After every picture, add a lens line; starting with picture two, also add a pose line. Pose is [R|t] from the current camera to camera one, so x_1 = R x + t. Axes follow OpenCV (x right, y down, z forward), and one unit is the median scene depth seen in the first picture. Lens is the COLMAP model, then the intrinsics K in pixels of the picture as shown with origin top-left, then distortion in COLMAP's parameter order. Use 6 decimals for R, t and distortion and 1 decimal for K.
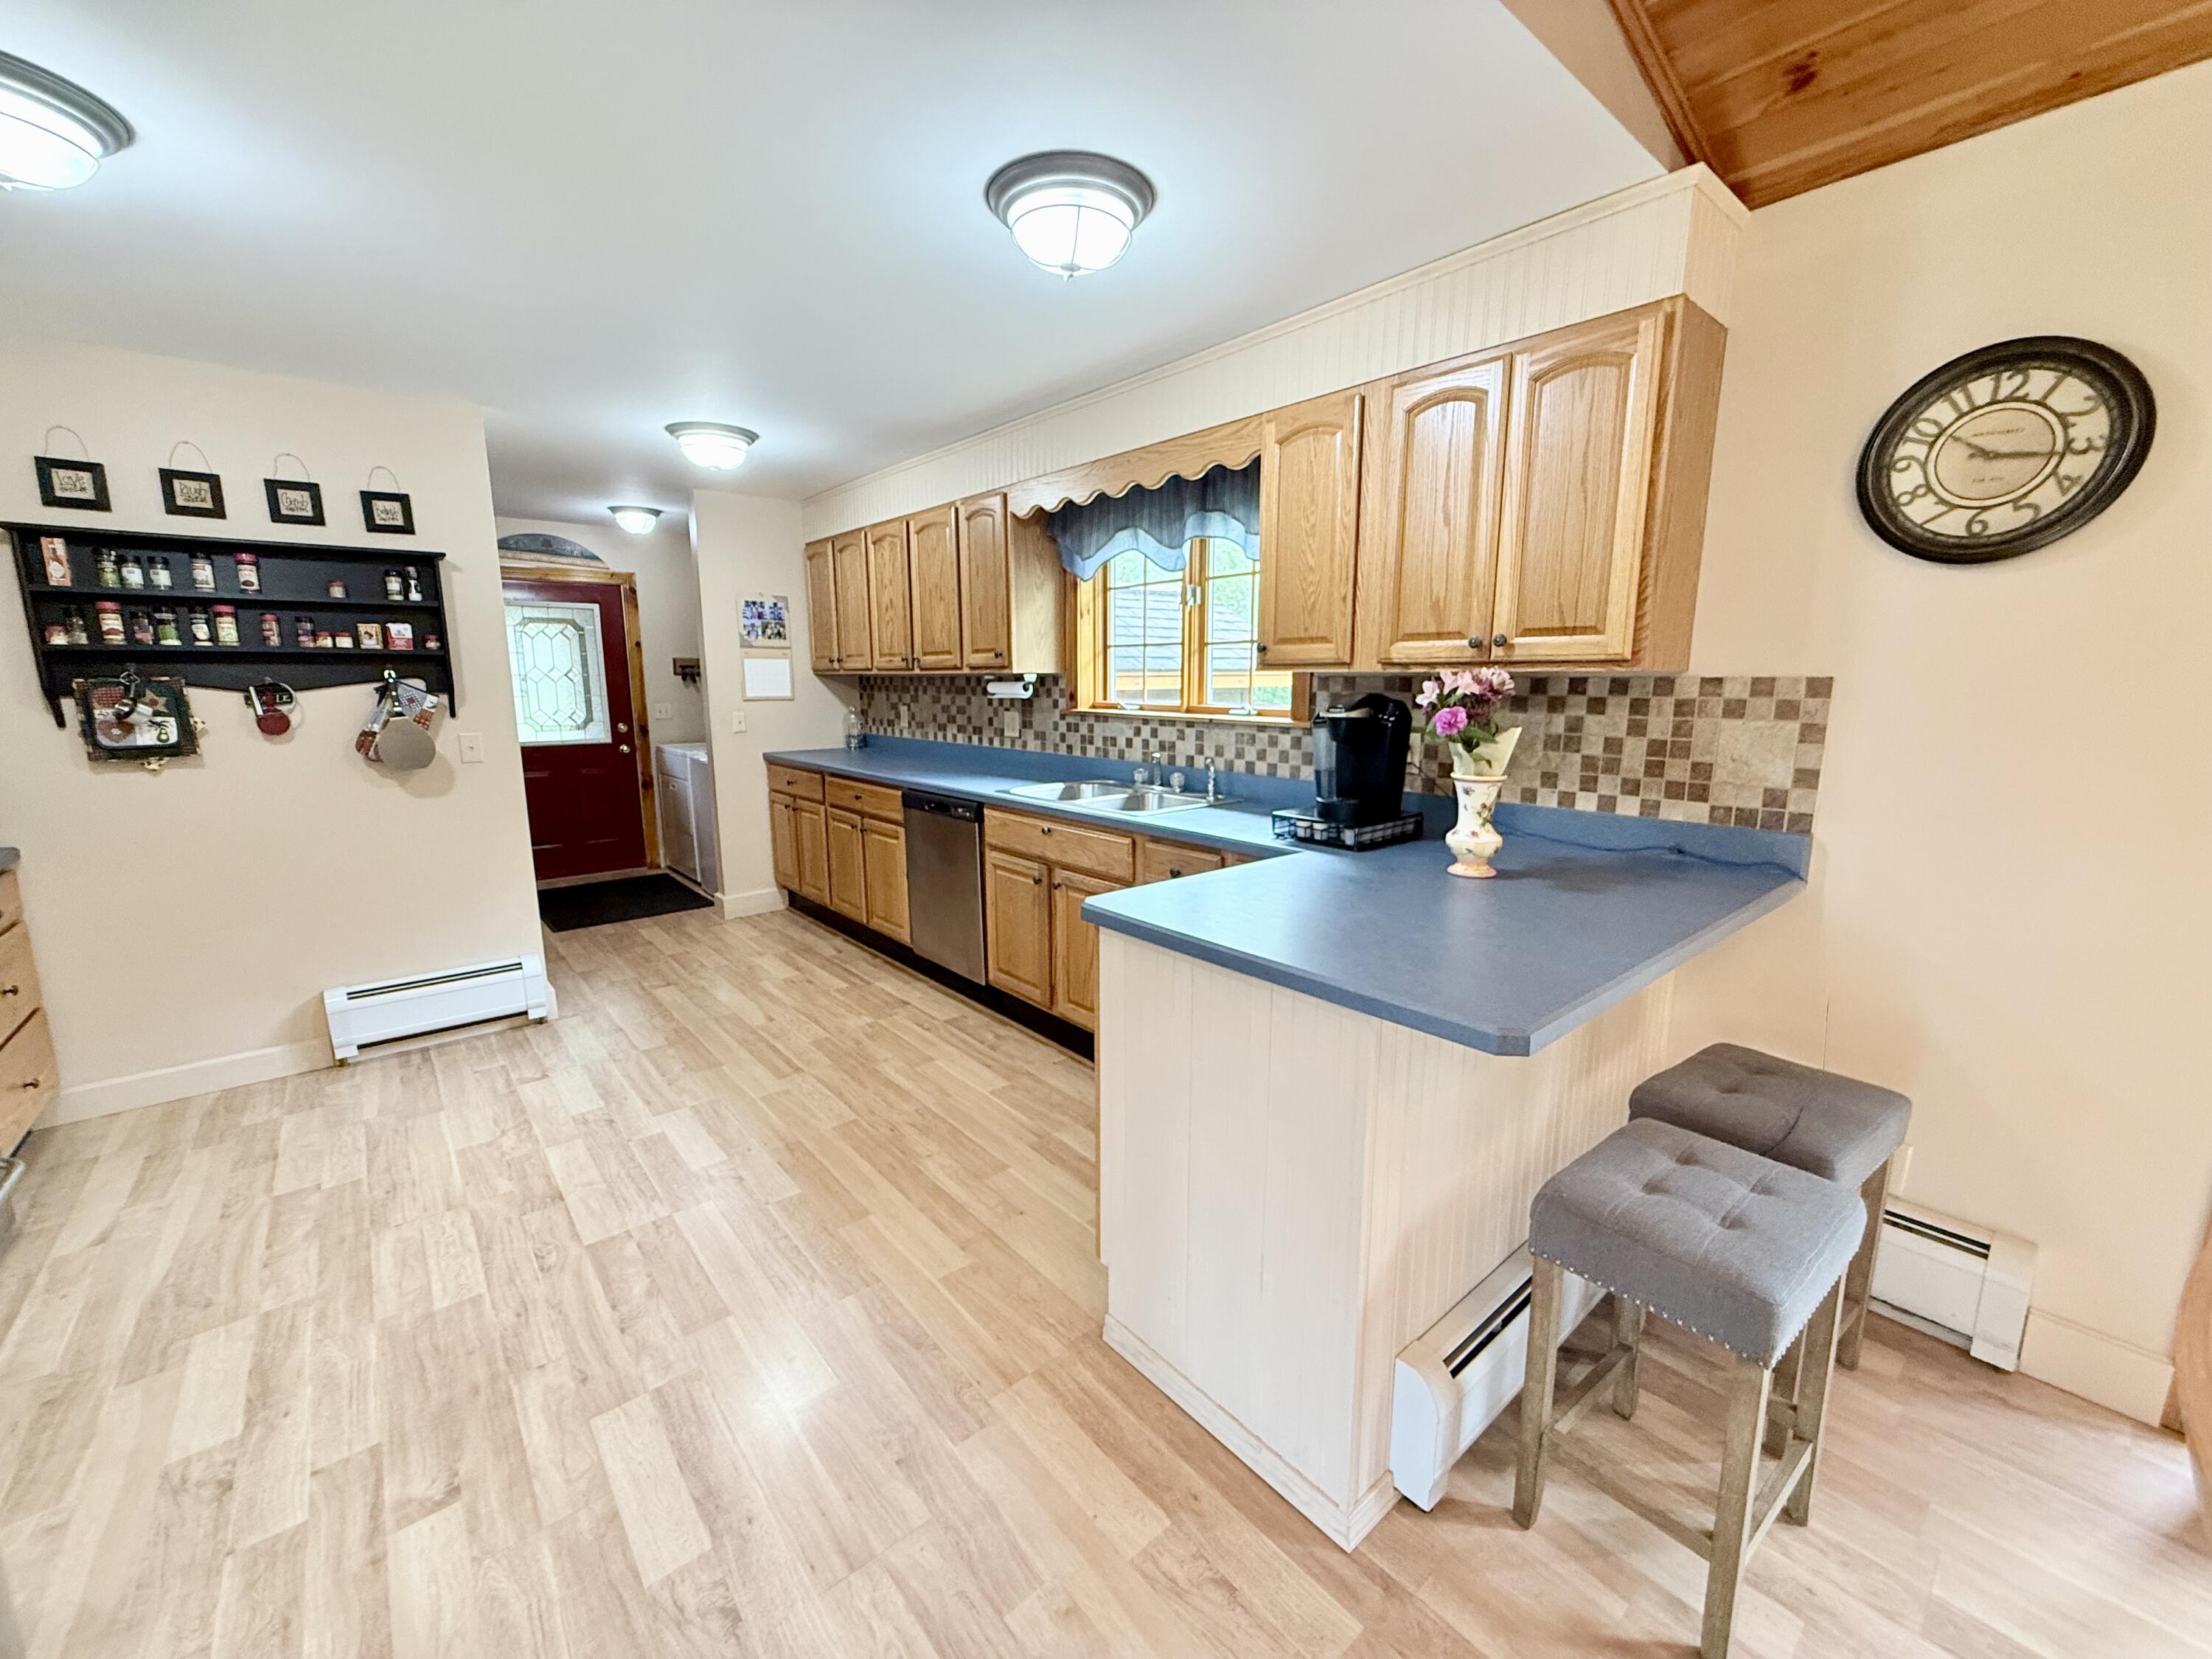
lens RADIAL K [[881.0, 0, 1102.5], [0, 881.0, 831.0], [0, 0, 1]] dist [-0.000722, -0.000284]
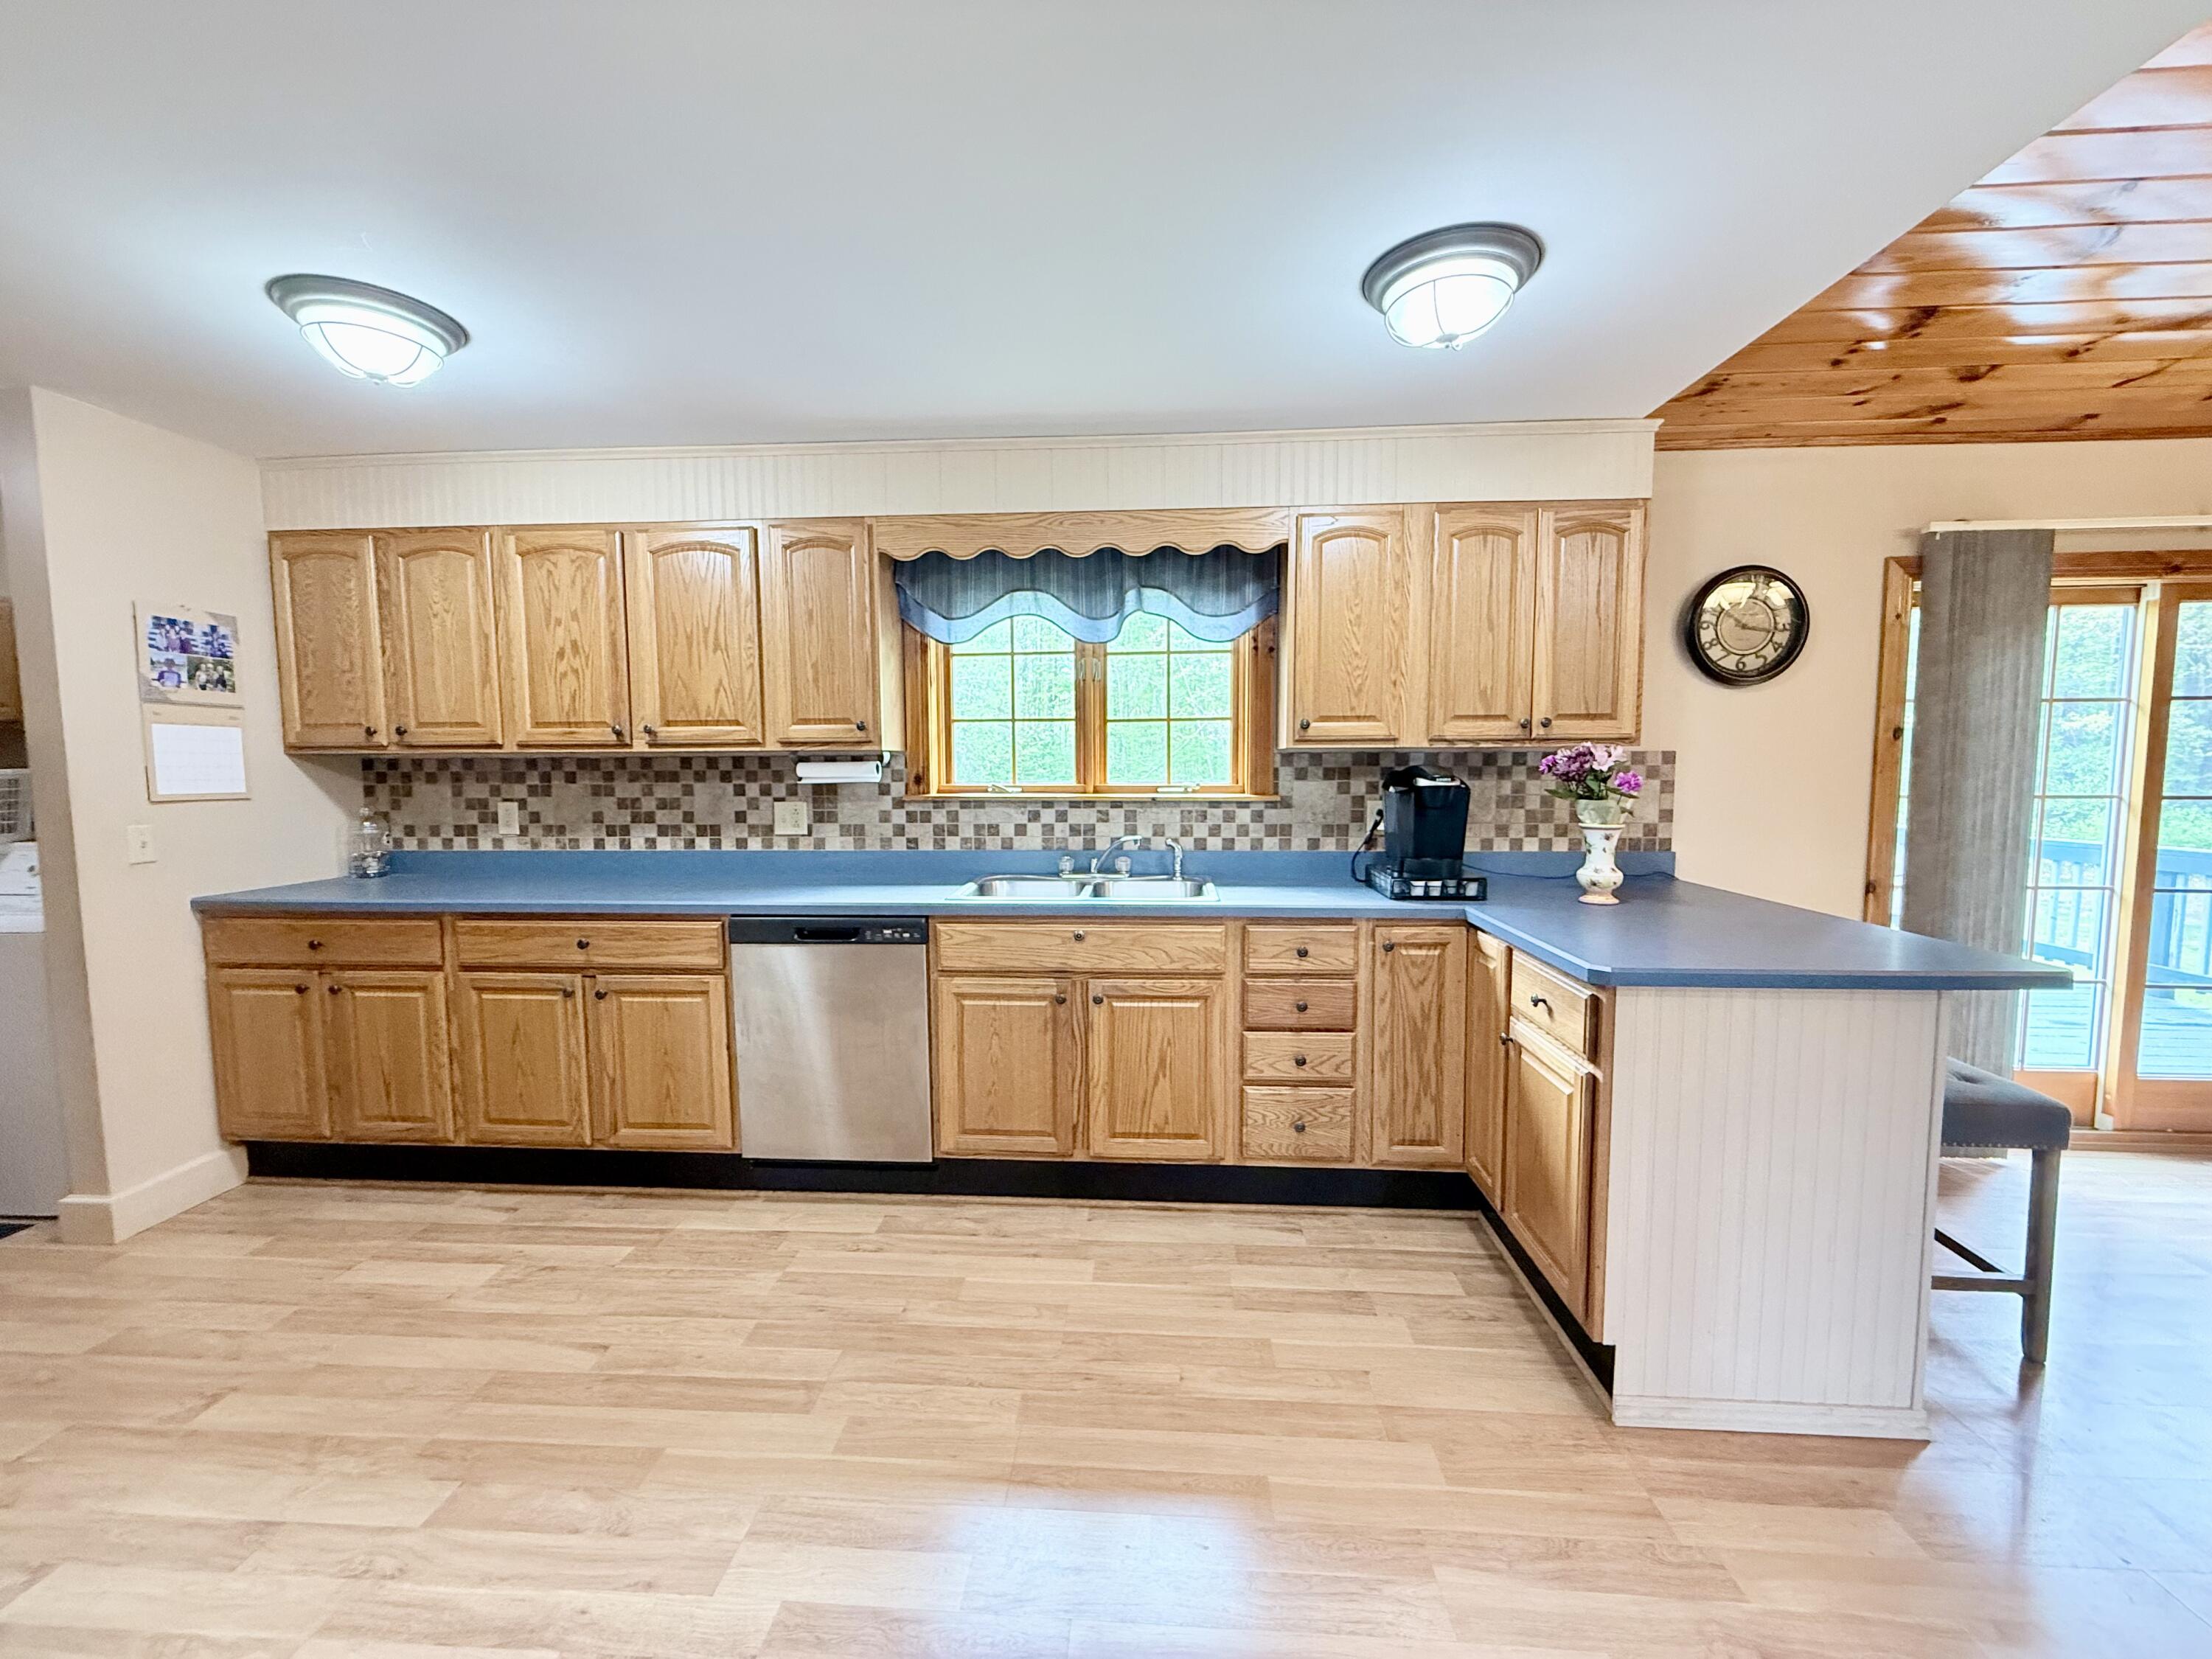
lens RADIAL K [[878.5, 0, 1106.0], [0, 878.5, 829.5], [0, 0, 1]] dist [-0.000615, -0.000015]
pose [[0.696861, -0.056324, 0.714991, -0.605980], [0.129126, 0.990474, -0.047826, -0.054133], [-0.705487, 0.125652, 0.697496, 0.376735]]
